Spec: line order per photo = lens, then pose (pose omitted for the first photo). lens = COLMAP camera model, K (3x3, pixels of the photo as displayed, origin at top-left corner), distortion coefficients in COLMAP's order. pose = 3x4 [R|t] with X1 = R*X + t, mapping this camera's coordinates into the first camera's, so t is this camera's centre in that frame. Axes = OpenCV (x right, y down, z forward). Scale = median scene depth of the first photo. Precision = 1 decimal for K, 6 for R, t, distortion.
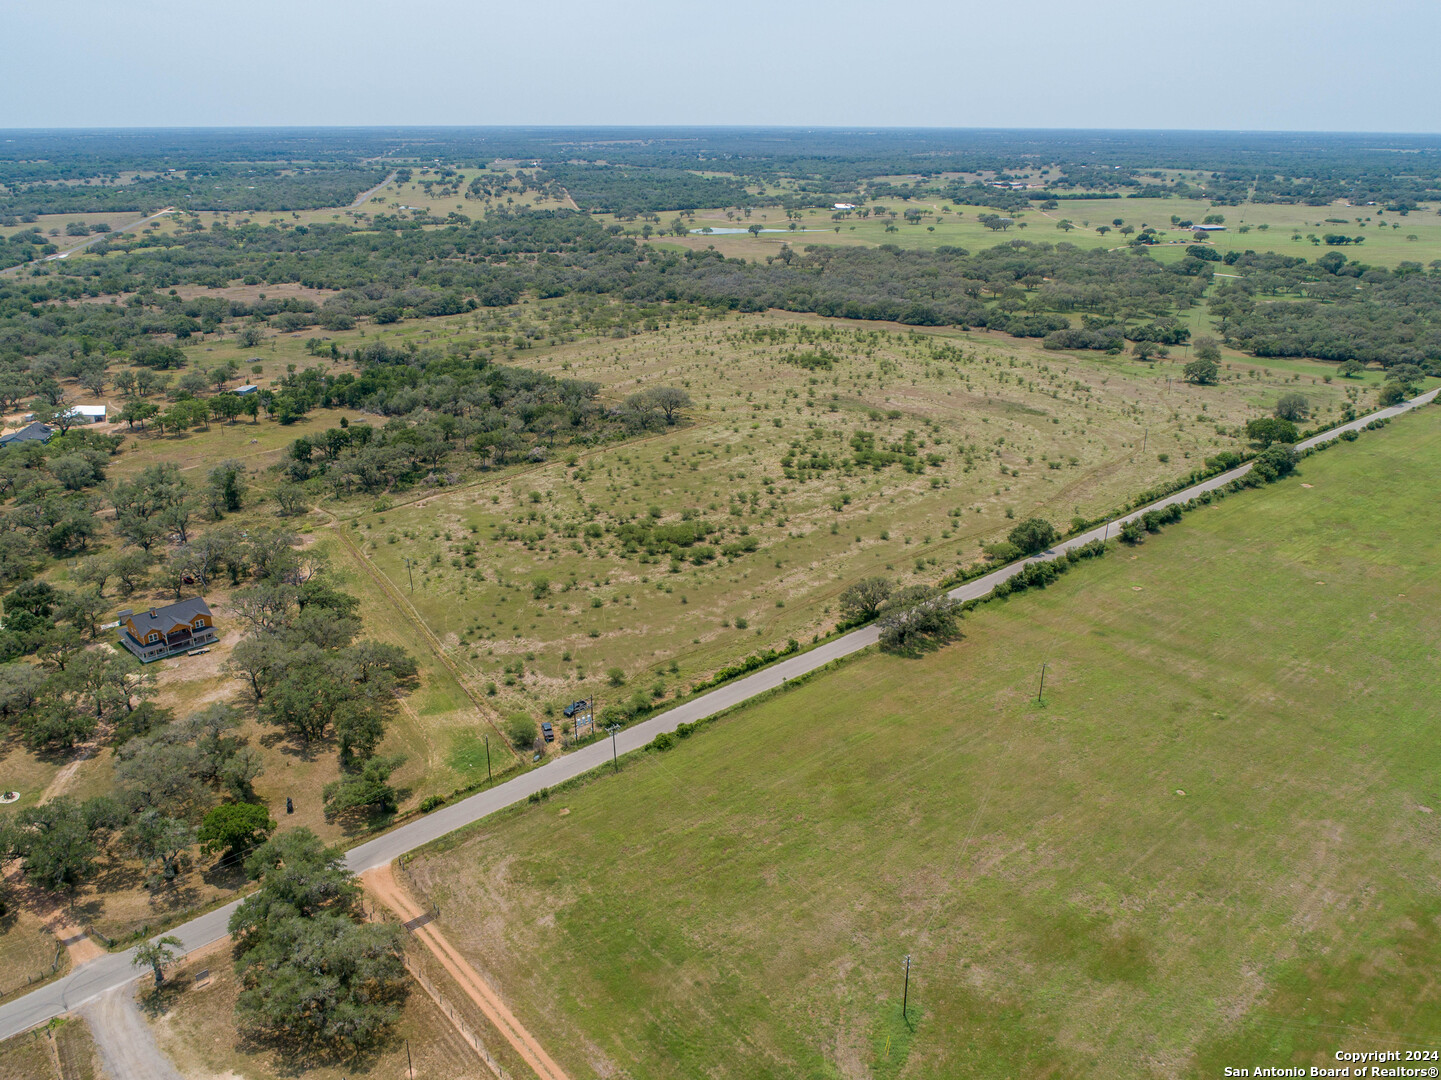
lens RADIAL K [[1085.2, 0, 724.1], [0, 1085.2, 539.2], [0, 0, 1]] dist [-0.022931, 0.008603]
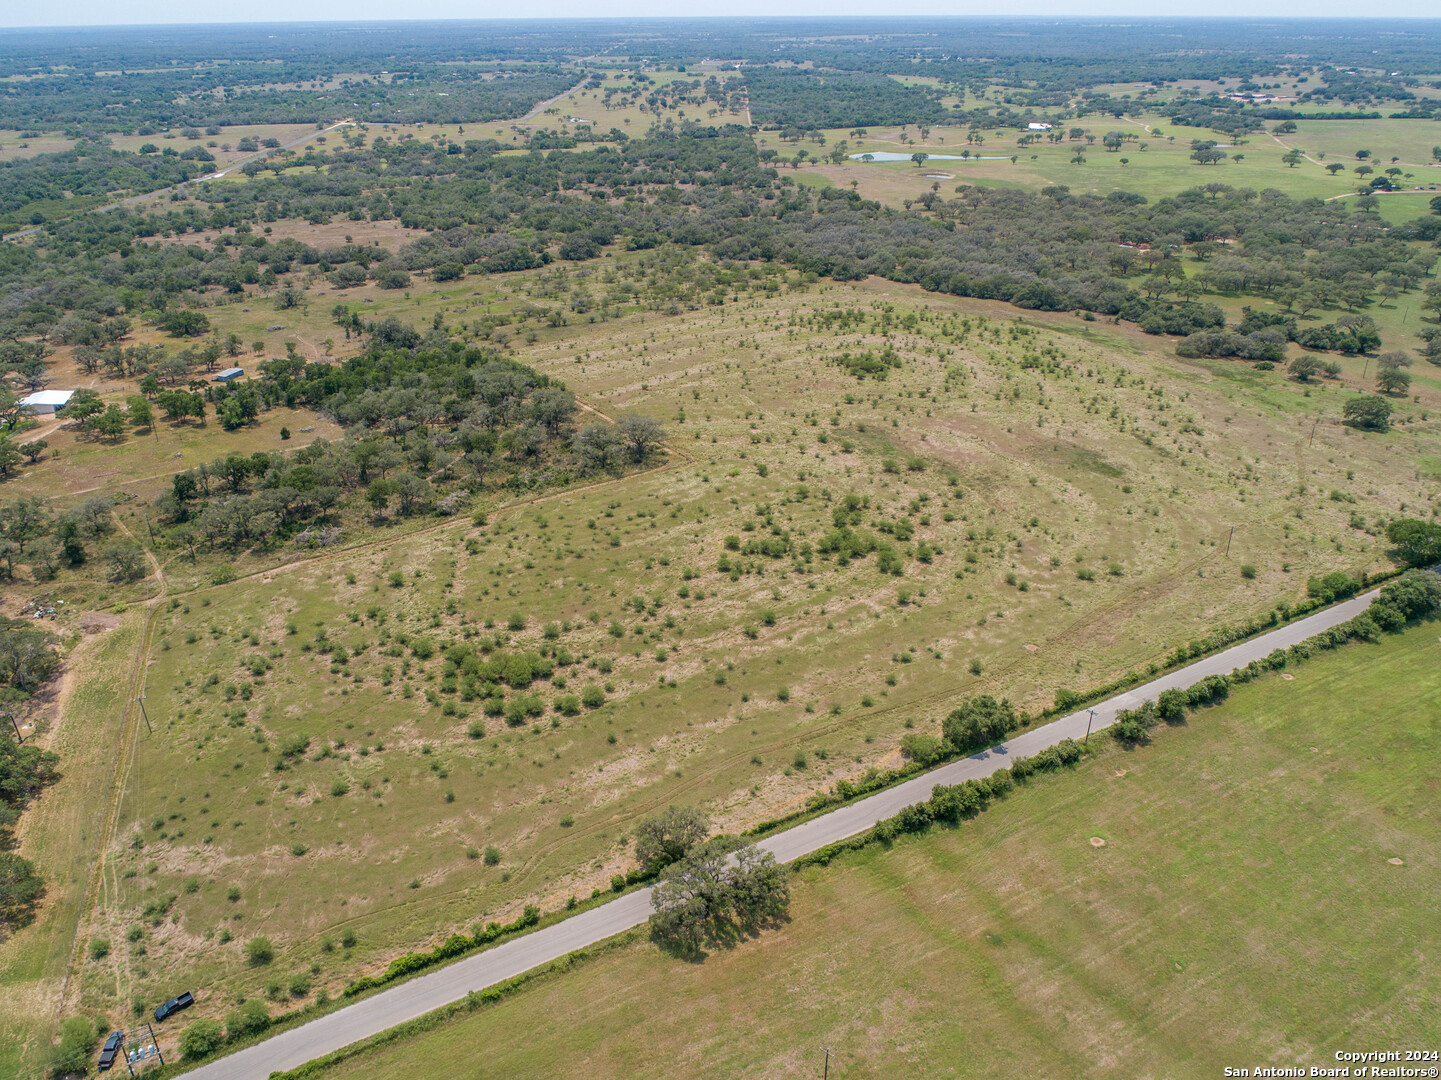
lens RADIAL K [[1085.2, 0, 724.1], [0, 1085.2, 539.2], [0, 0, 1]] dist [-0.022931, 0.008603]
pose [[0.979943, 0.079668, -0.182659, 0.169276], [-0.063759, 0.993773, 0.091382, -0.125548], [0.188802, -0.077903, 0.978920, 0.195309]]
